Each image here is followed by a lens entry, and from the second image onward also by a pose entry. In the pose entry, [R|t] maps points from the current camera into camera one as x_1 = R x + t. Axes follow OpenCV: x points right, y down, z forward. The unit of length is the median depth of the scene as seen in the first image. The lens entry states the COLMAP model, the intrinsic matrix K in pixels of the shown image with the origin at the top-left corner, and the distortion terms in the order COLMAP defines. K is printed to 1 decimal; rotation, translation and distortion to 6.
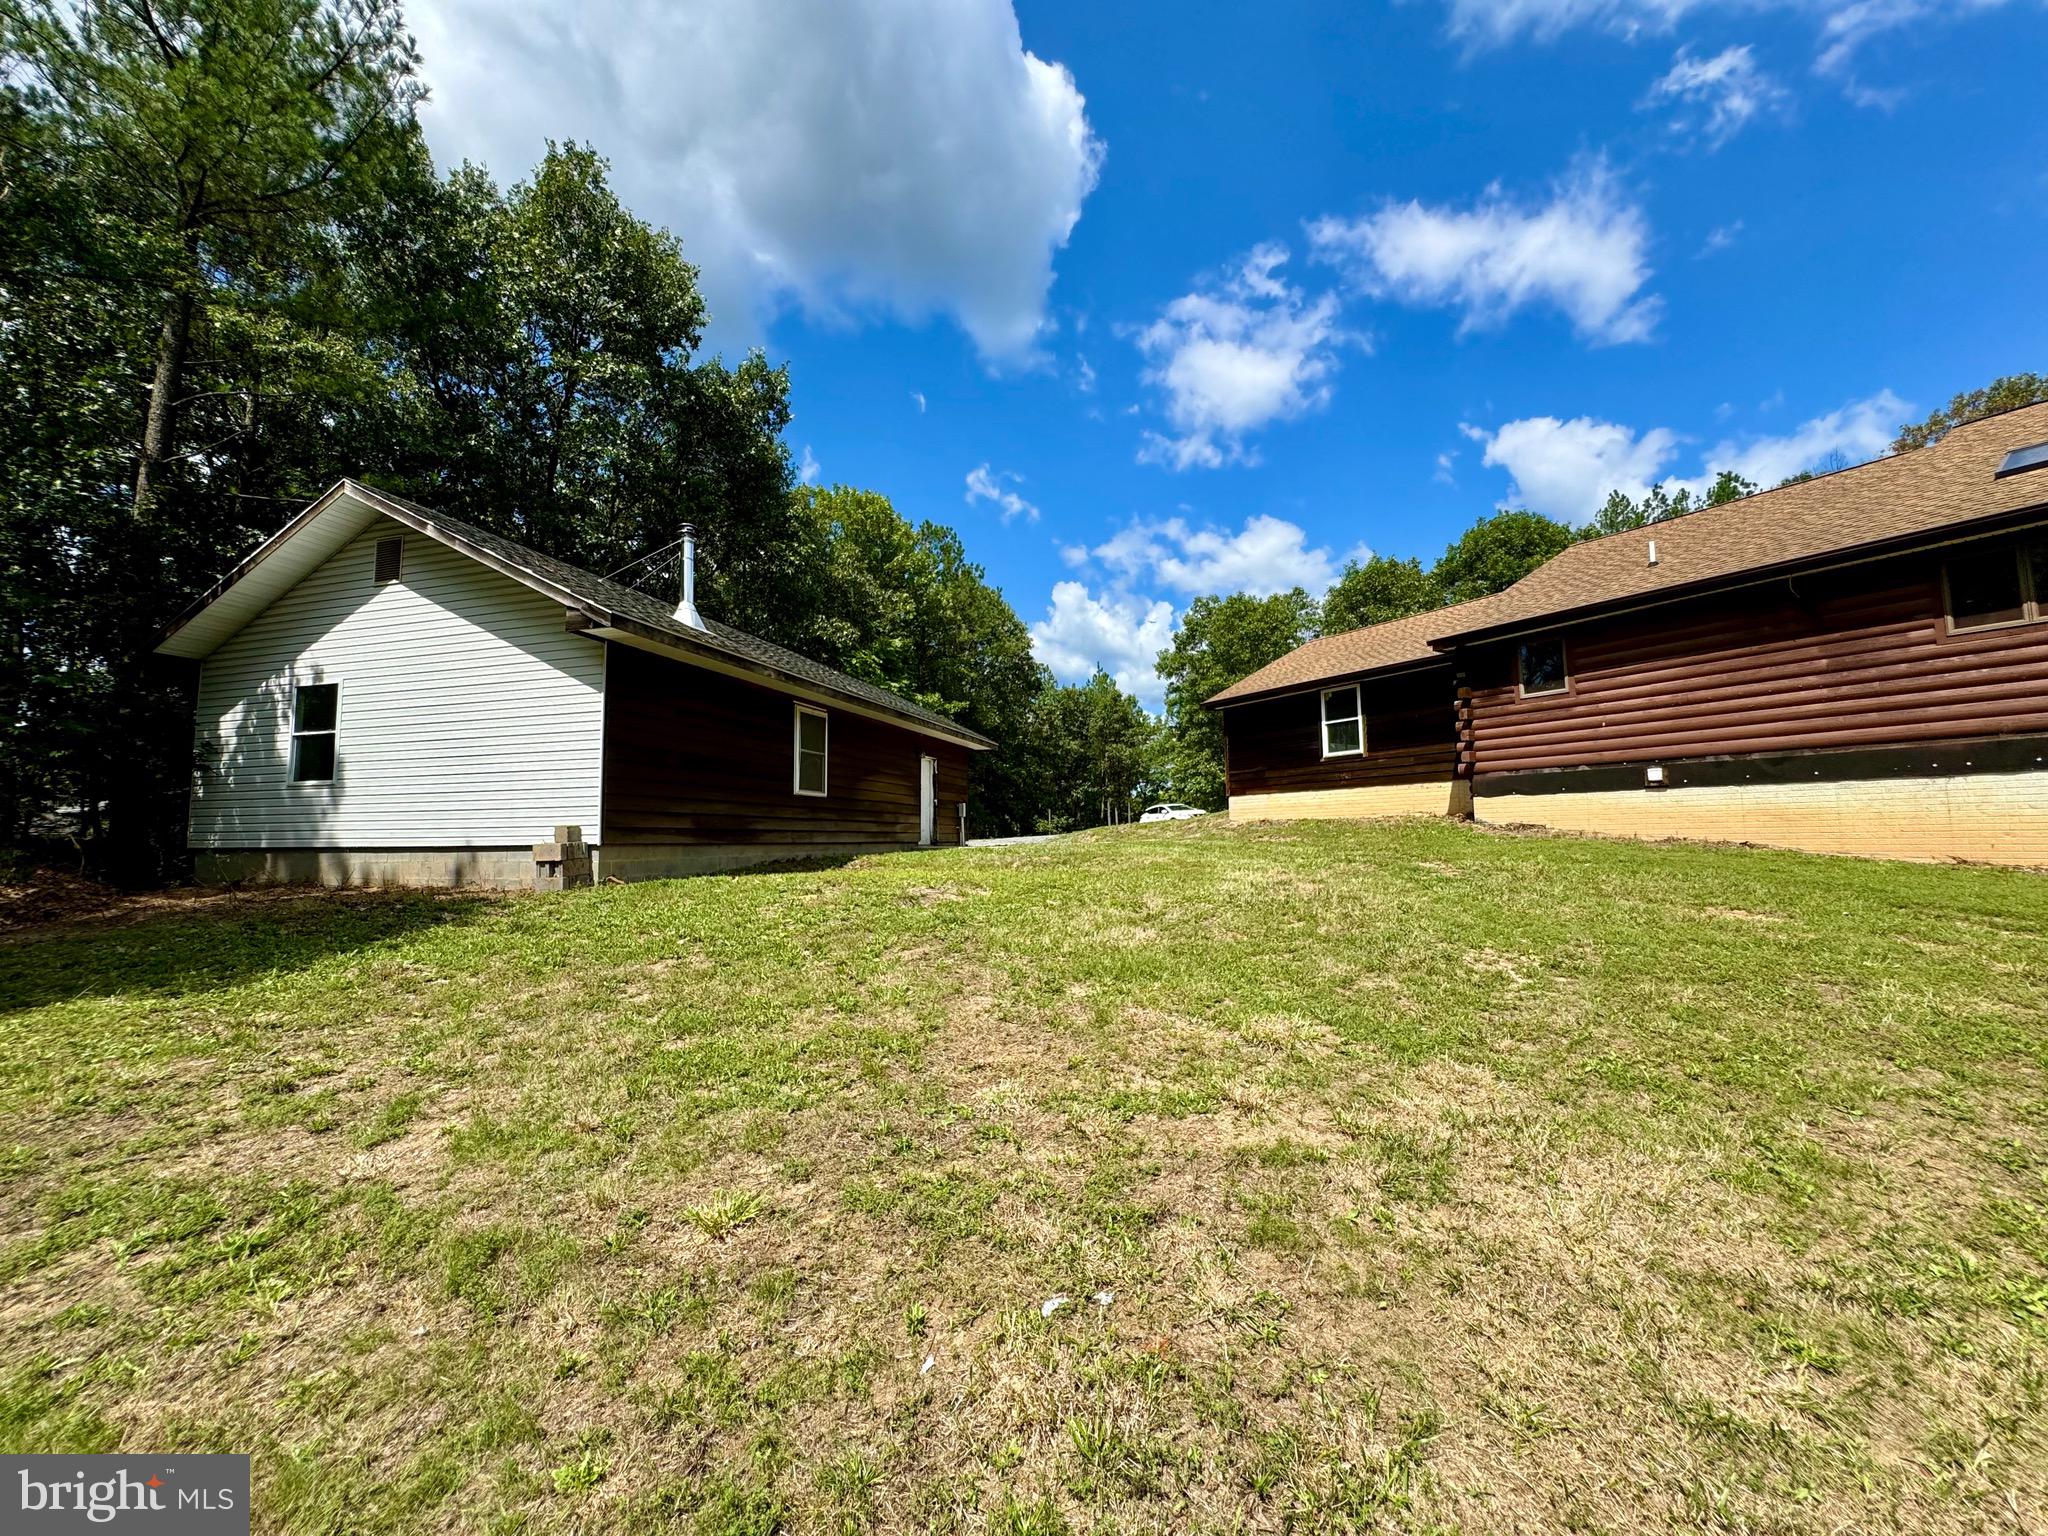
lens RADIAL K [[816.9, 0, 1022.0], [0, 816.9, 764.7], [0, 0, 1]] dist [-0.002581, 0.000132]
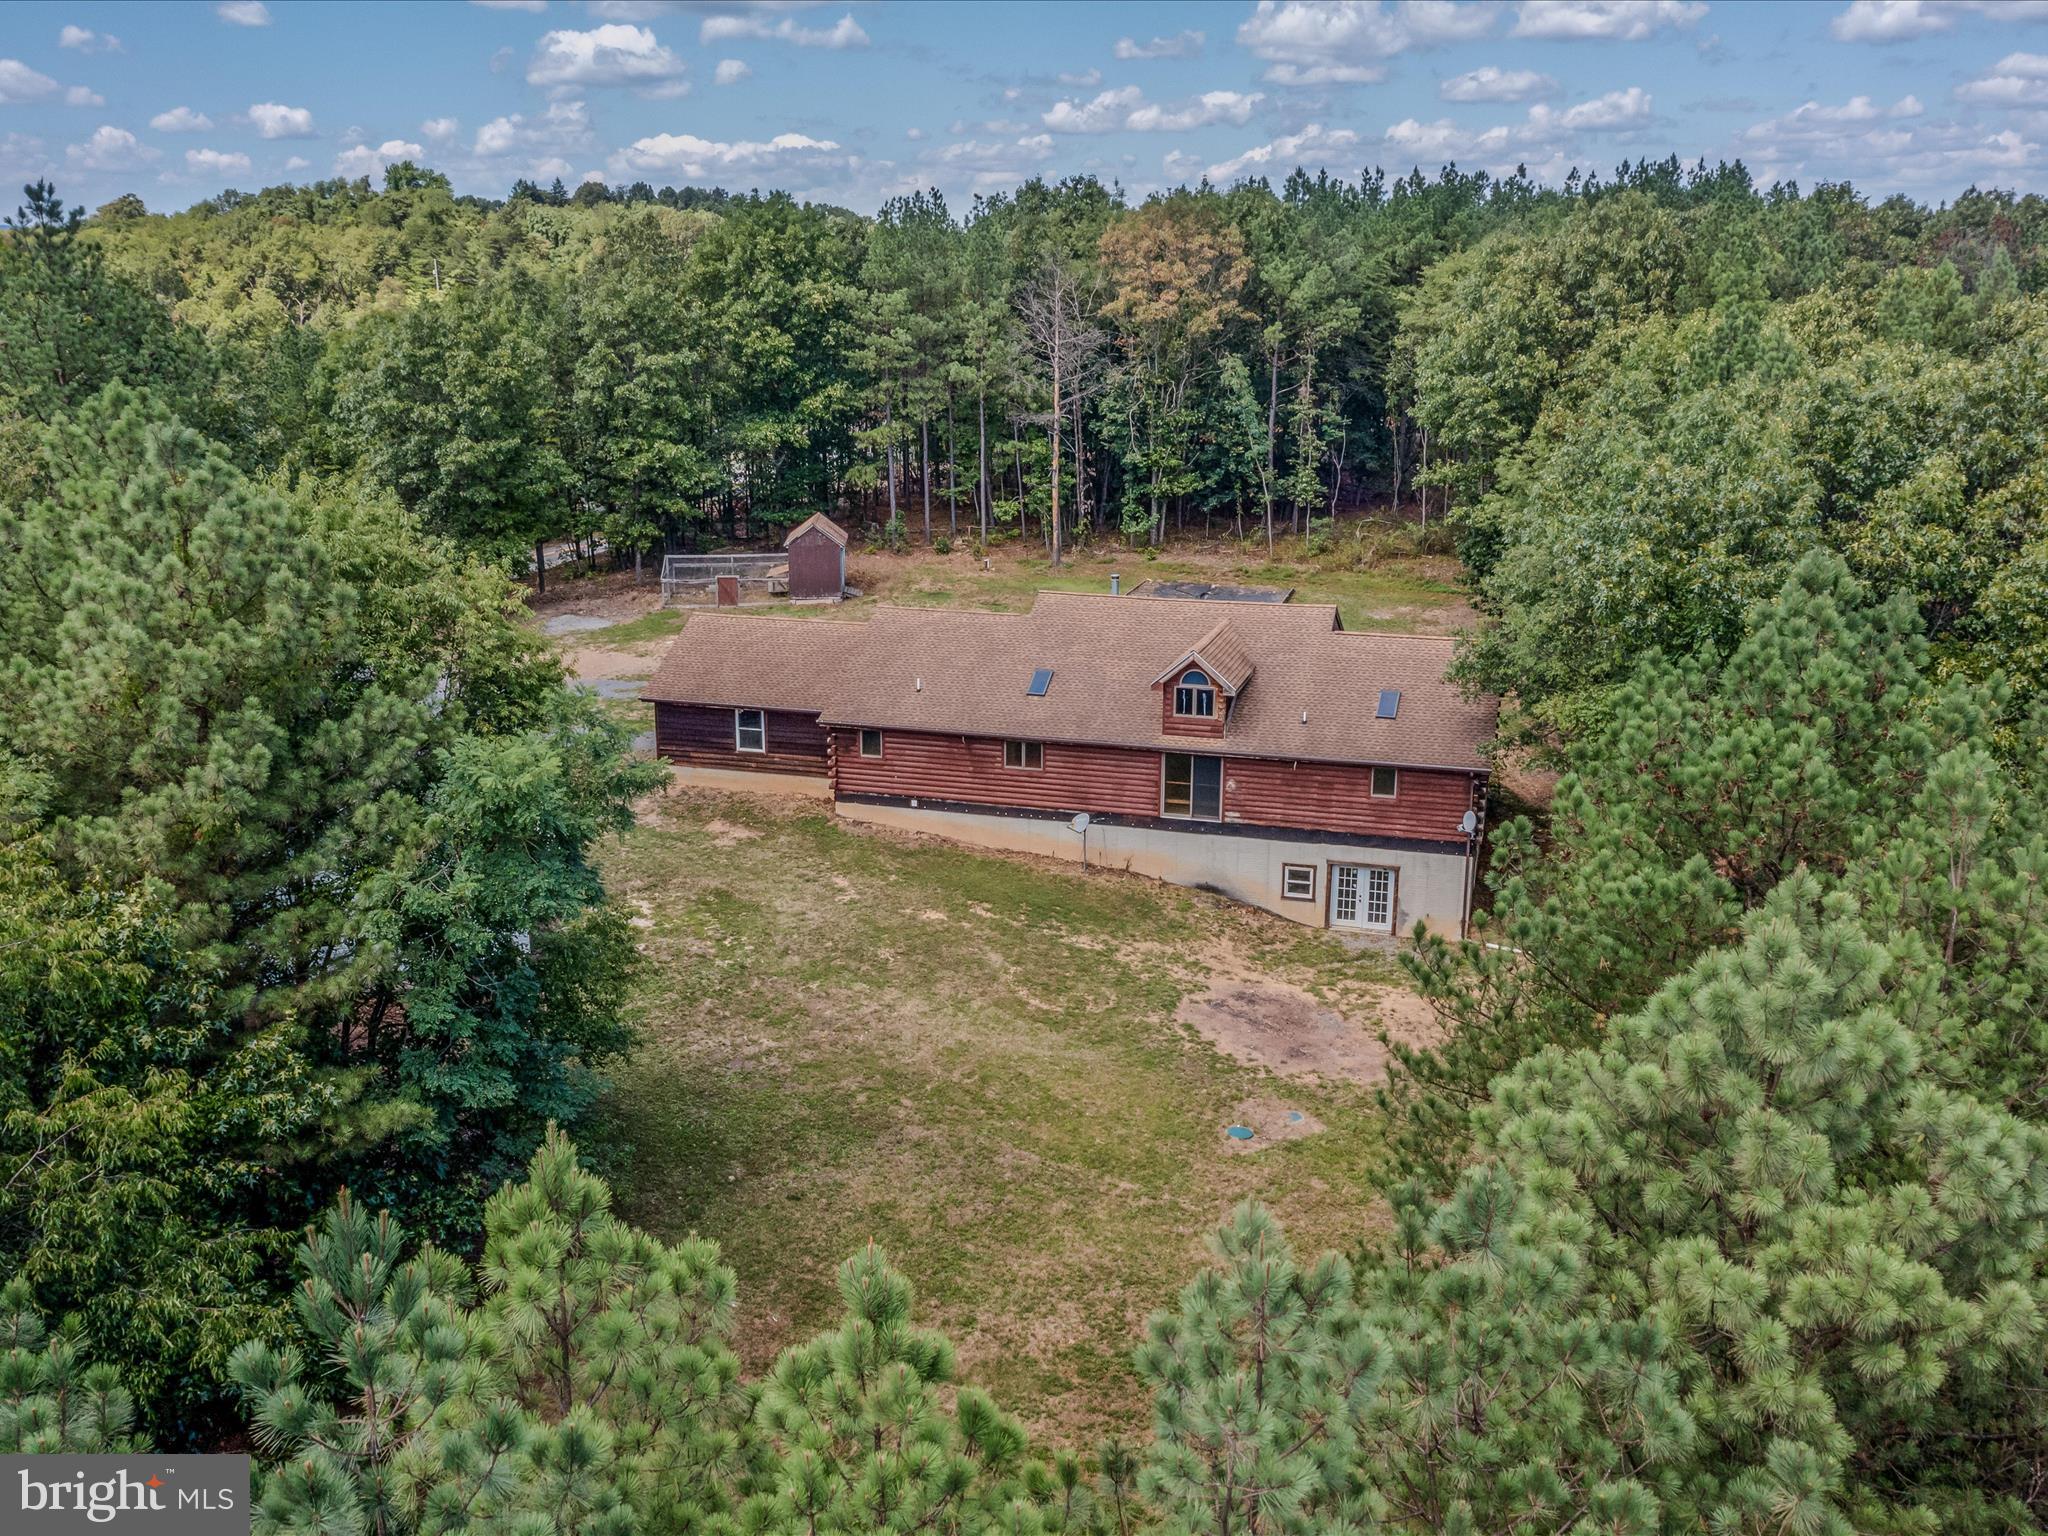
lens RADIAL K [[1852.8, 0, 1024.5], [0, 1852.8, 766.5], [0, 0, 1]] dist [-0.016134, 0.002637]
pose [[0.743957, -0.164288, 0.647717, -0.557868], [-0.072504, 0.943738, 0.322649, -0.431974], [-0.664282, -0.286999, 0.690189, -0.657073]]
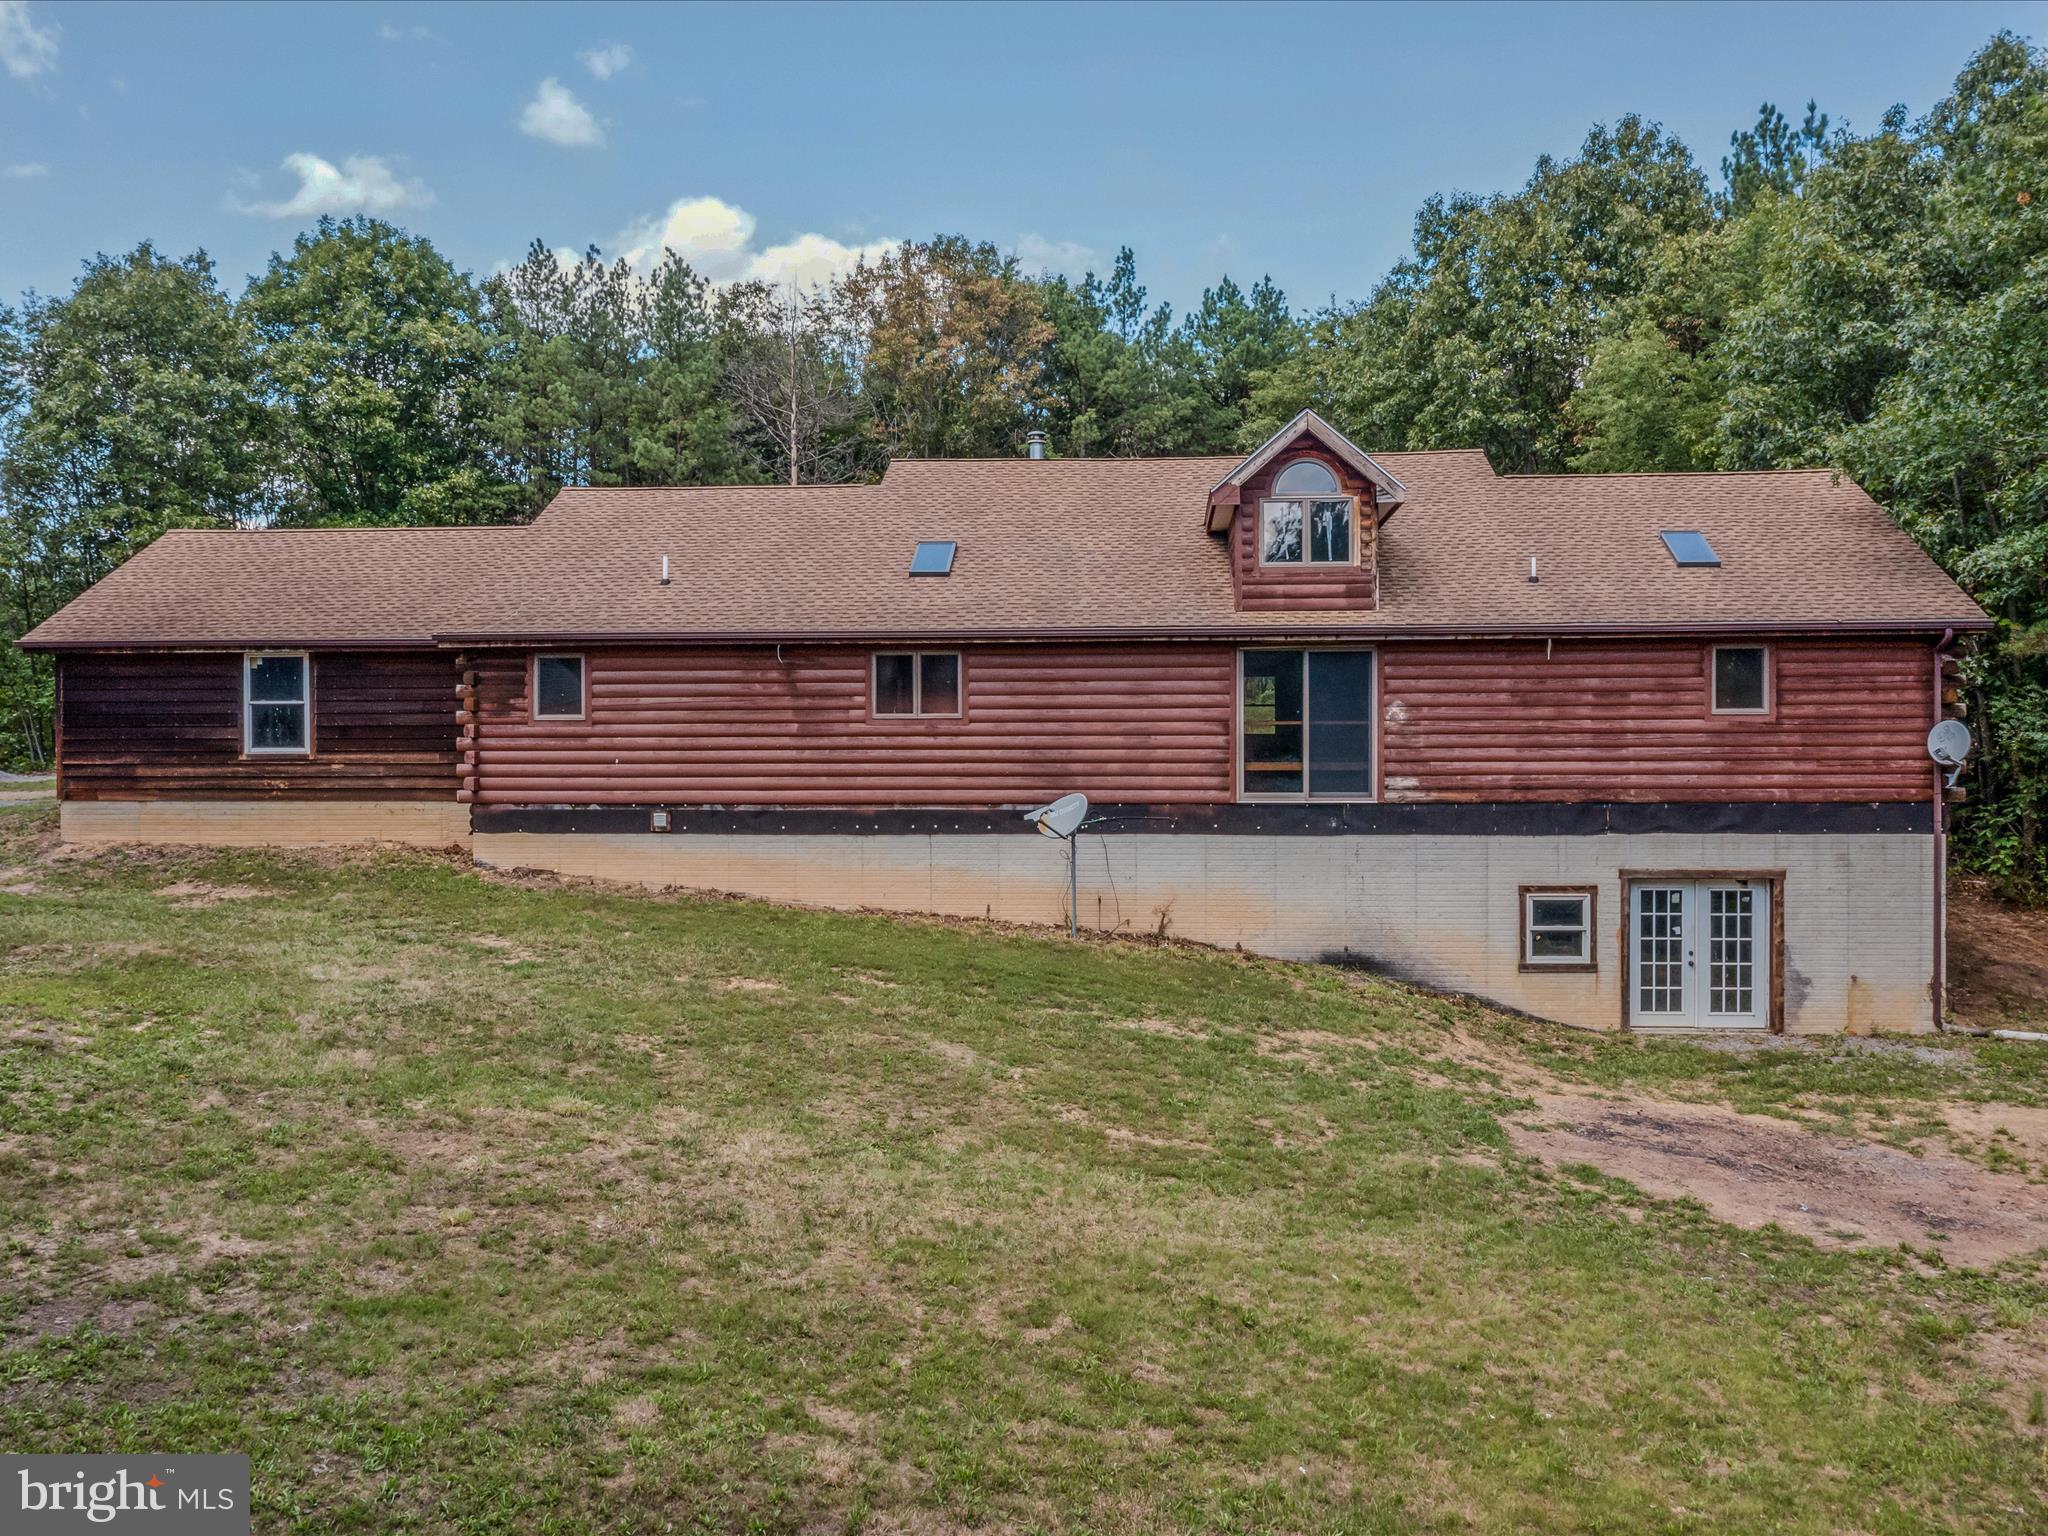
lens RADIAL K [[1852.8, 0, 1019.9], [0, 1852.8, 763.3], [0, 0, 1]] dist [-0.016134, 0.002637]
pose [[0.593713, -0.002032, 0.804674, -0.182943], [-0.078024, 0.995140, 0.060081, -0.055253], [-0.800885, -0.098454, 0.590669, -0.155969]]
